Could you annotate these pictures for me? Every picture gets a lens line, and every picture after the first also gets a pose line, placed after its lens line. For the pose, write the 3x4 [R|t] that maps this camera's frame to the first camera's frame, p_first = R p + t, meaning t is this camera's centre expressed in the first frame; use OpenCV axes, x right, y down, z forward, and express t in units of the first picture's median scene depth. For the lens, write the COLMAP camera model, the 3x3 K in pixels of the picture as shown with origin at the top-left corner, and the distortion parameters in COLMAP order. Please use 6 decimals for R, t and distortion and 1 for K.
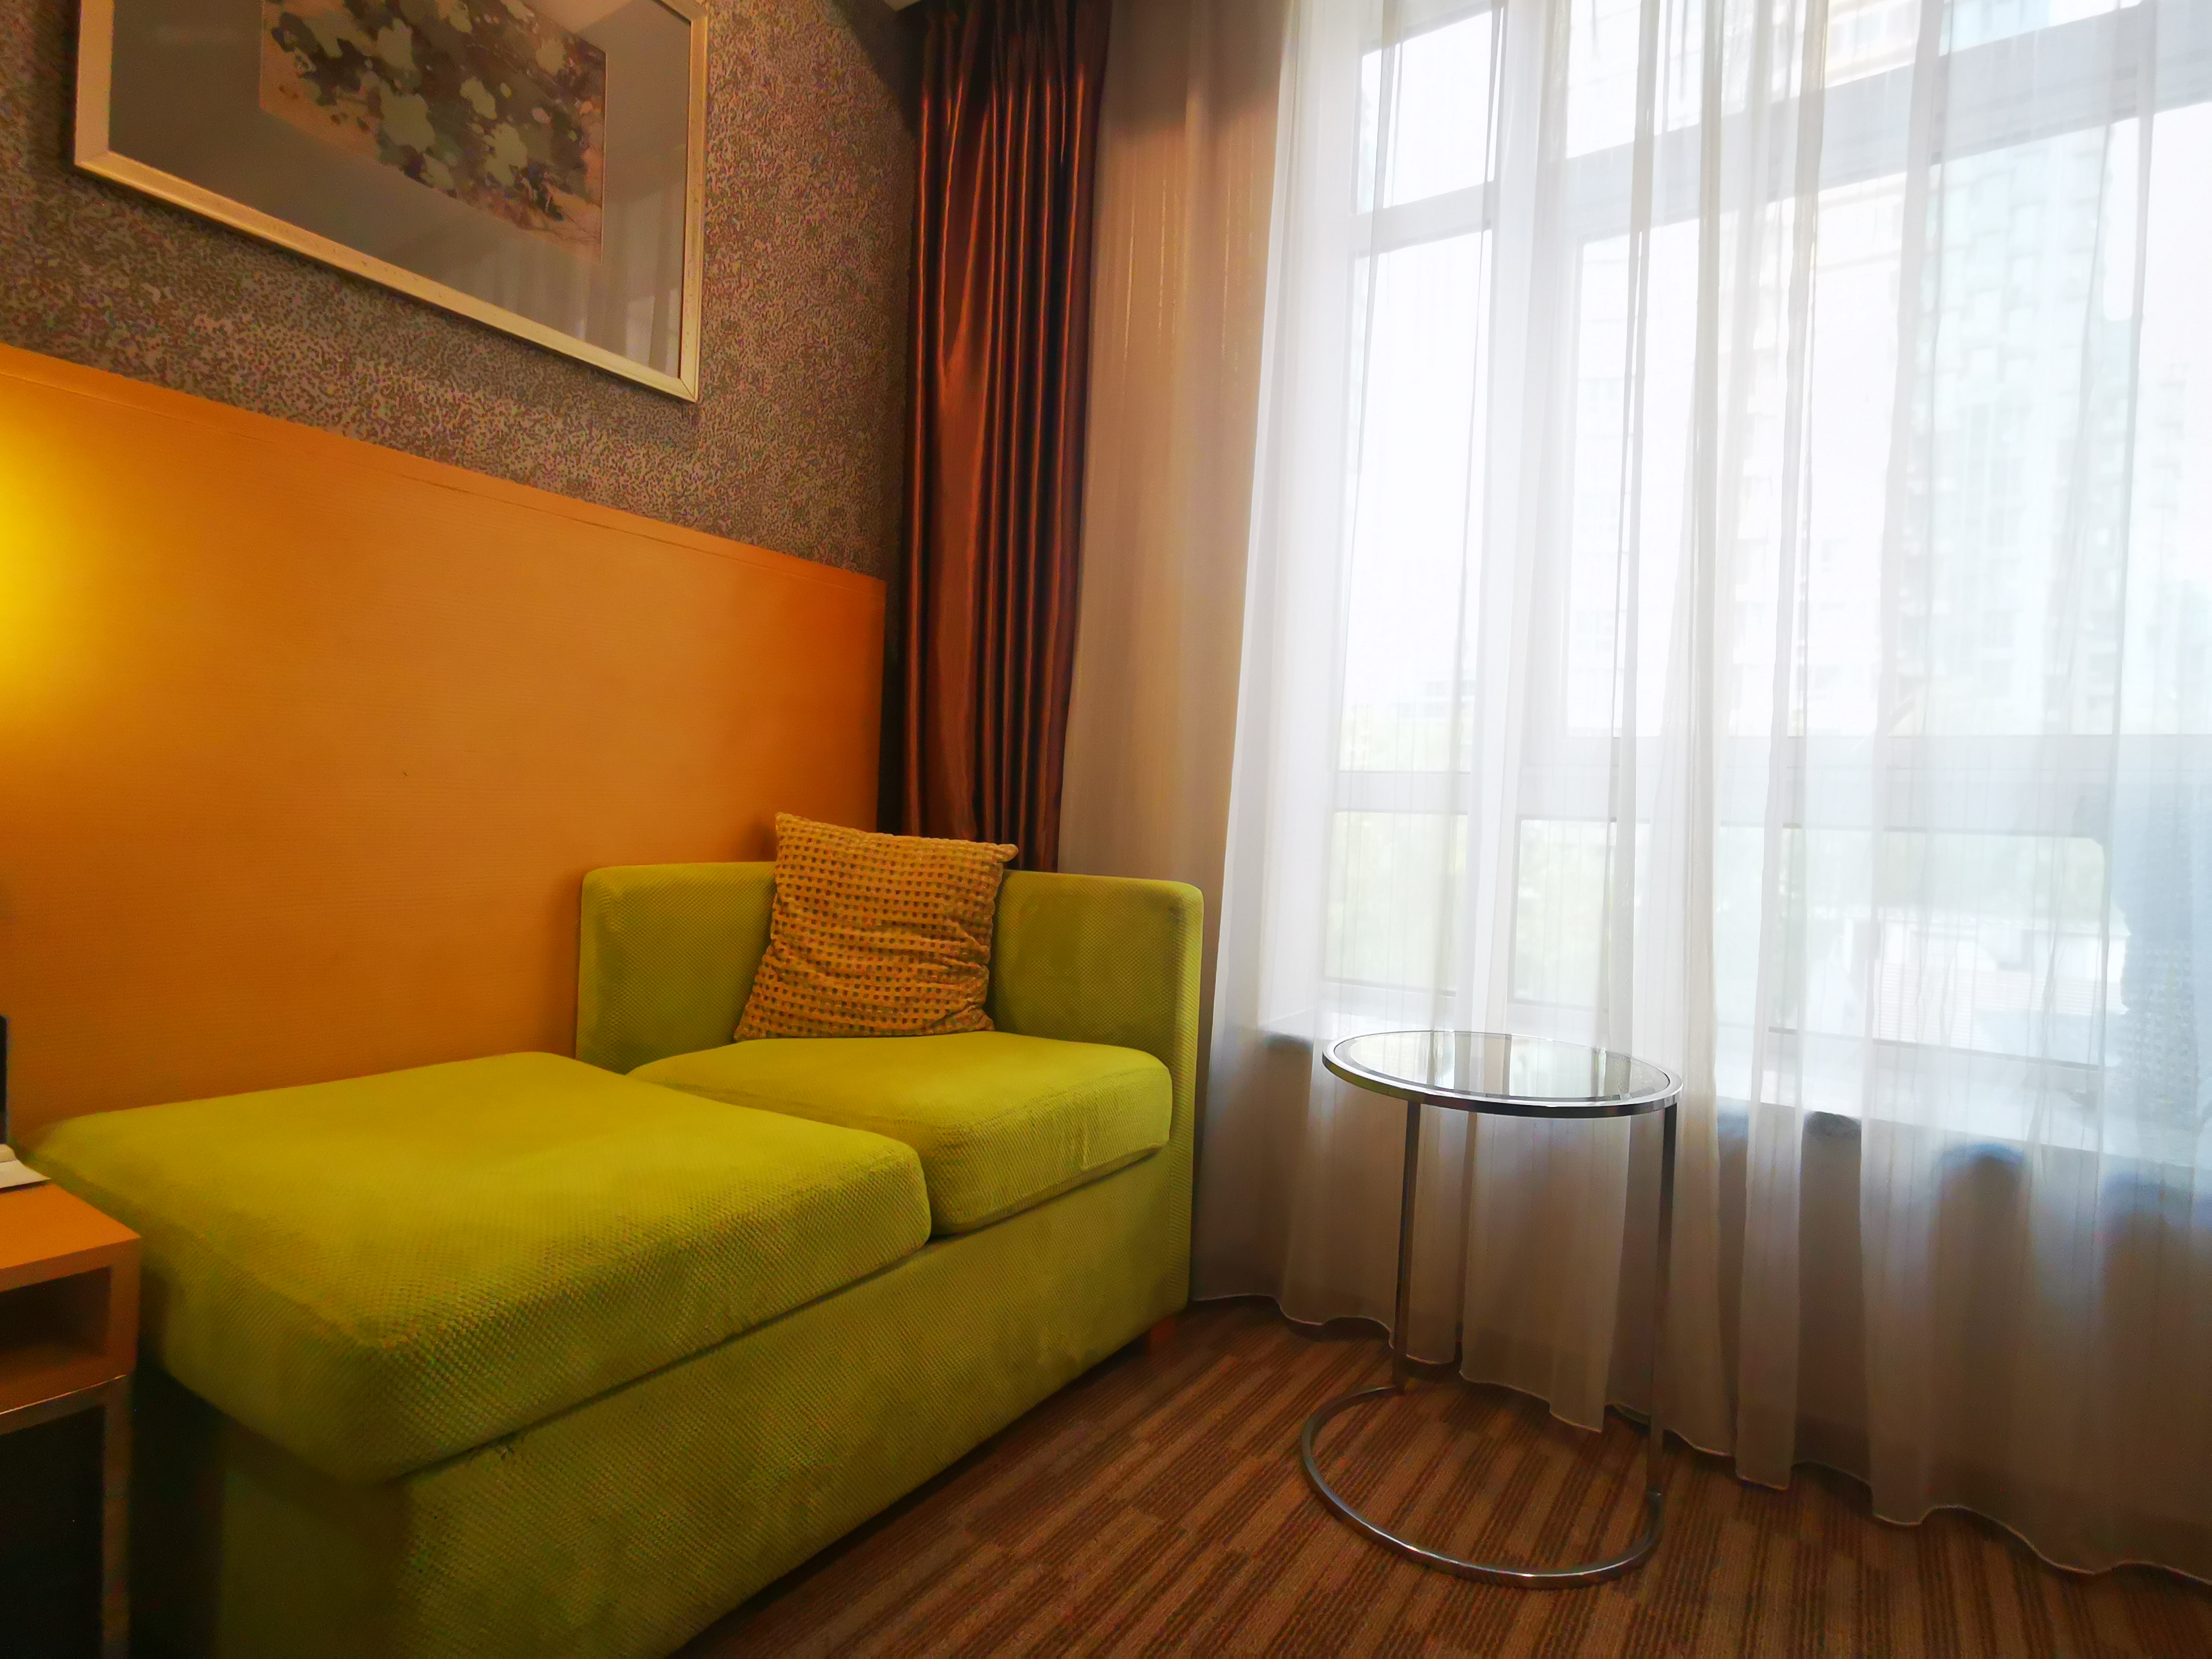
lens RADIAL K [[1157.1, 0, 1106.0], [0, 1157.1, 829.5], [0, 0, 1]] dist [-0.042567, 0.038577]
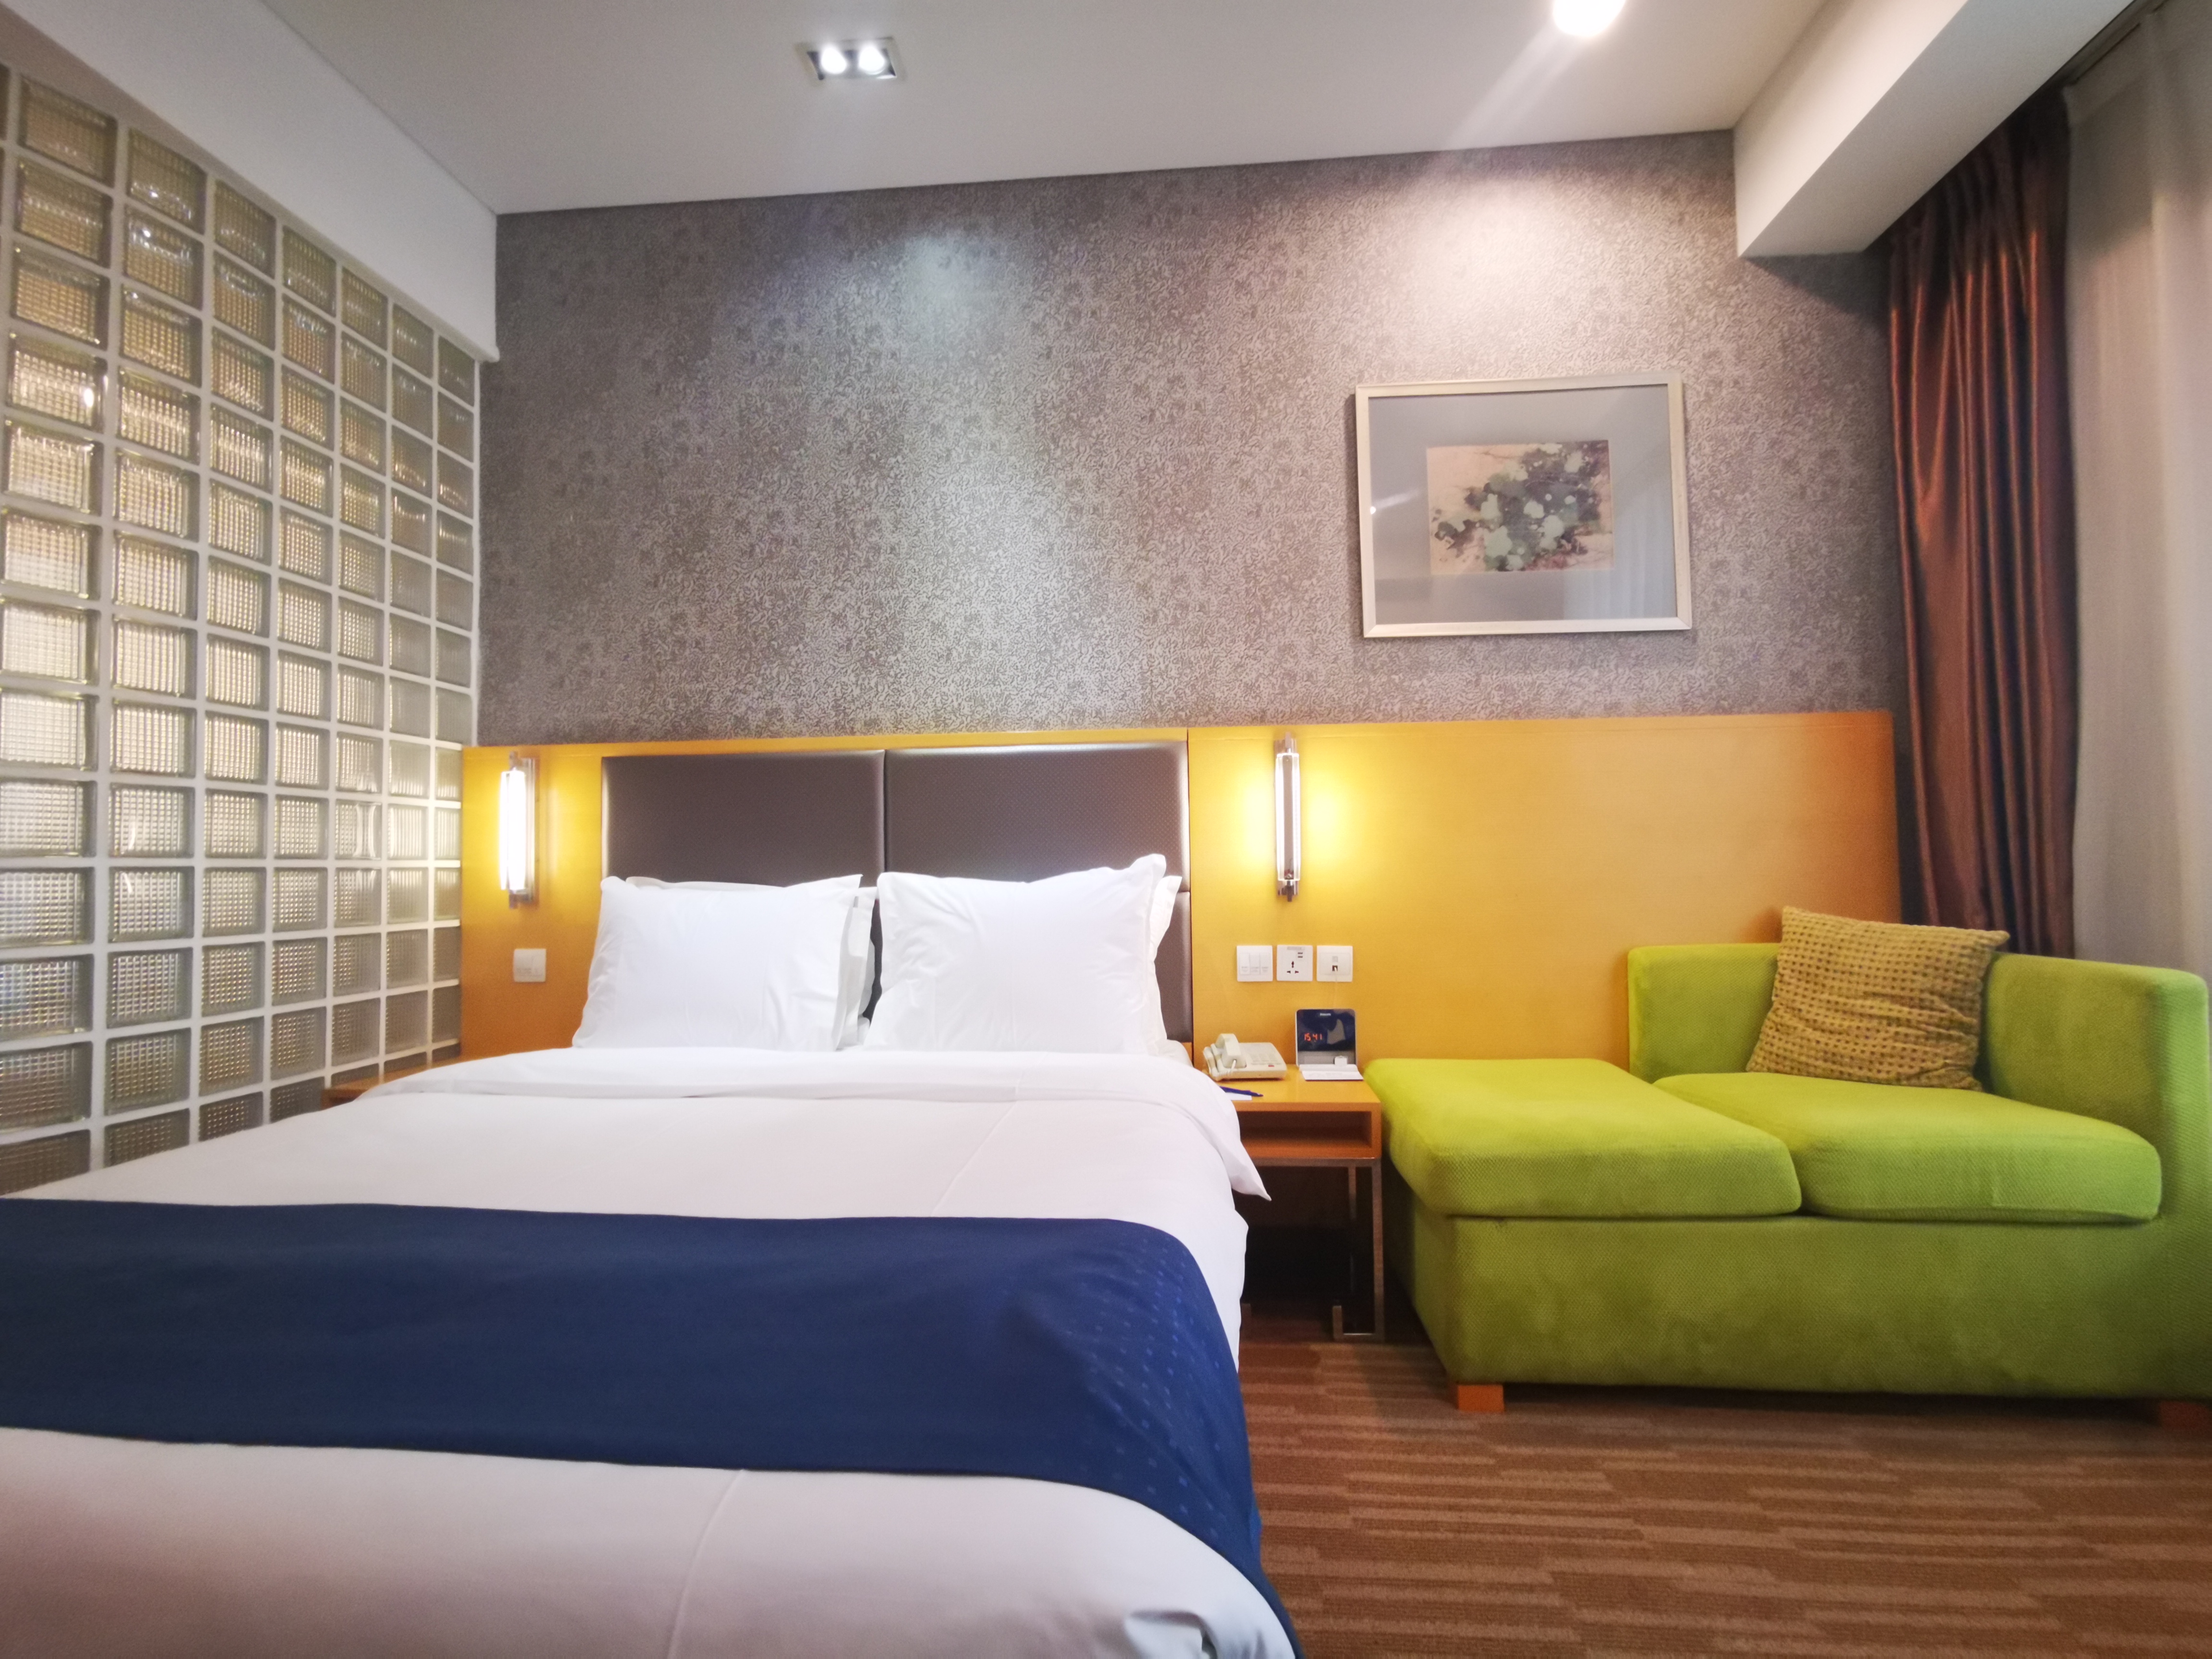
lens RADIAL K [[1157.1, 0, 1106.0], [0, 1157.1, 829.5], [0, 0, 1]] dist [-0.042567, 0.038577]
pose [[0.470690, -0.070509, -0.879477, 0.547315], [0.024880, 0.997466, -0.066653, -0.036429], [0.881948, 0.009491, 0.471252, -0.340330]]
